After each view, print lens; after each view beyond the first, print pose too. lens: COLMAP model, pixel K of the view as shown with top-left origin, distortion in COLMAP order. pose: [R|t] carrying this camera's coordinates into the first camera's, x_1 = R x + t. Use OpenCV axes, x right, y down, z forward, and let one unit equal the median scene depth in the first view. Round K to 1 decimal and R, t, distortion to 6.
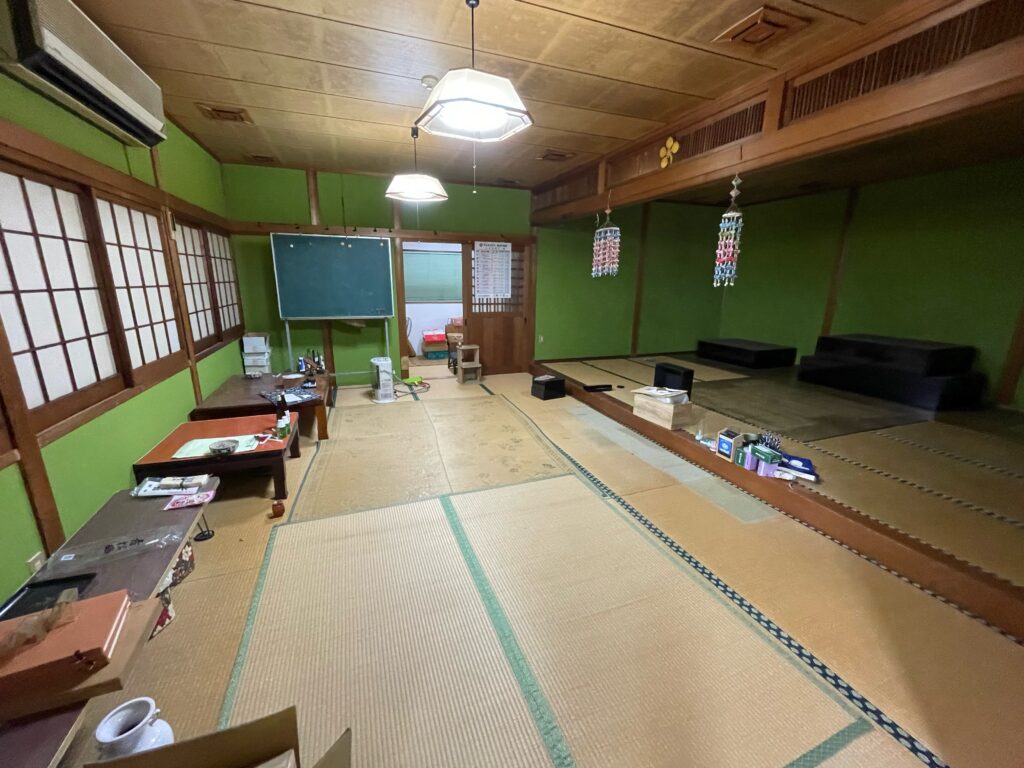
lens RADIAL K [[416.0, 0, 512.0], [0, 416.0, 384.0], [0, 0, 1]] dist [-0.001003, 0.000002]
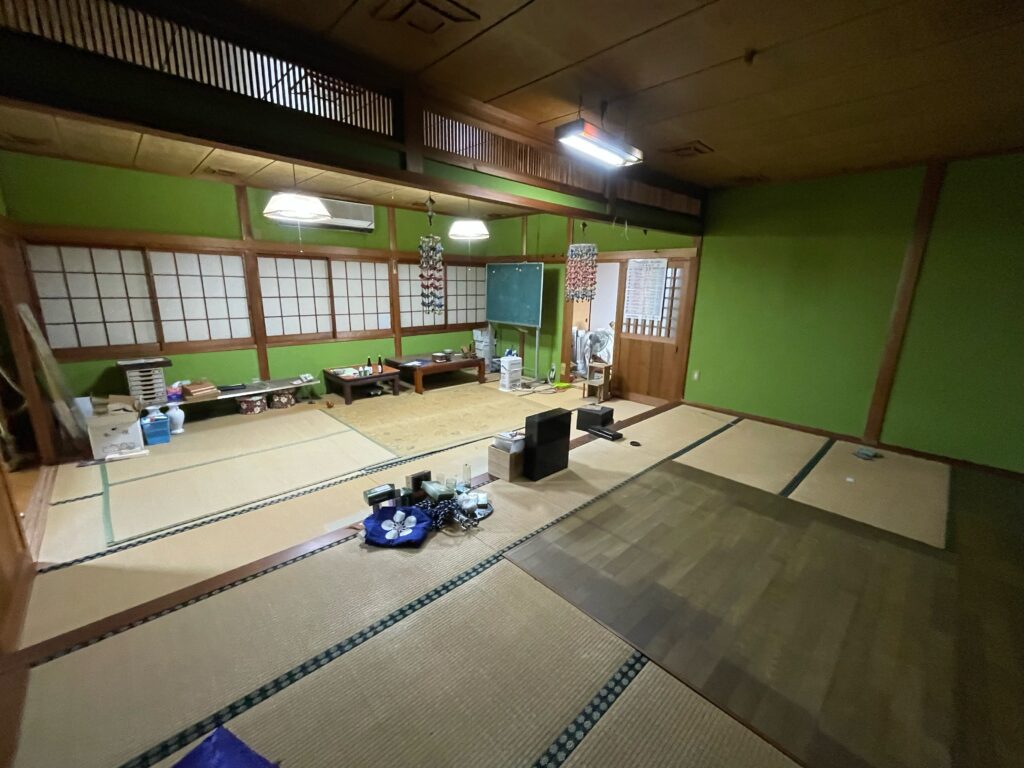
lens RADIAL K [[416.0, 0, 512.0], [0, 416.0, 384.0], [0, 0, 1]] dist [-0.001003, 0.000002]
pose [[0.397569, 0.215442, -0.891921, 1.007103], [-0.239012, 0.962804, 0.126026, -0.171254], [0.885896, 0.163076, 0.434274, 0.550369]]
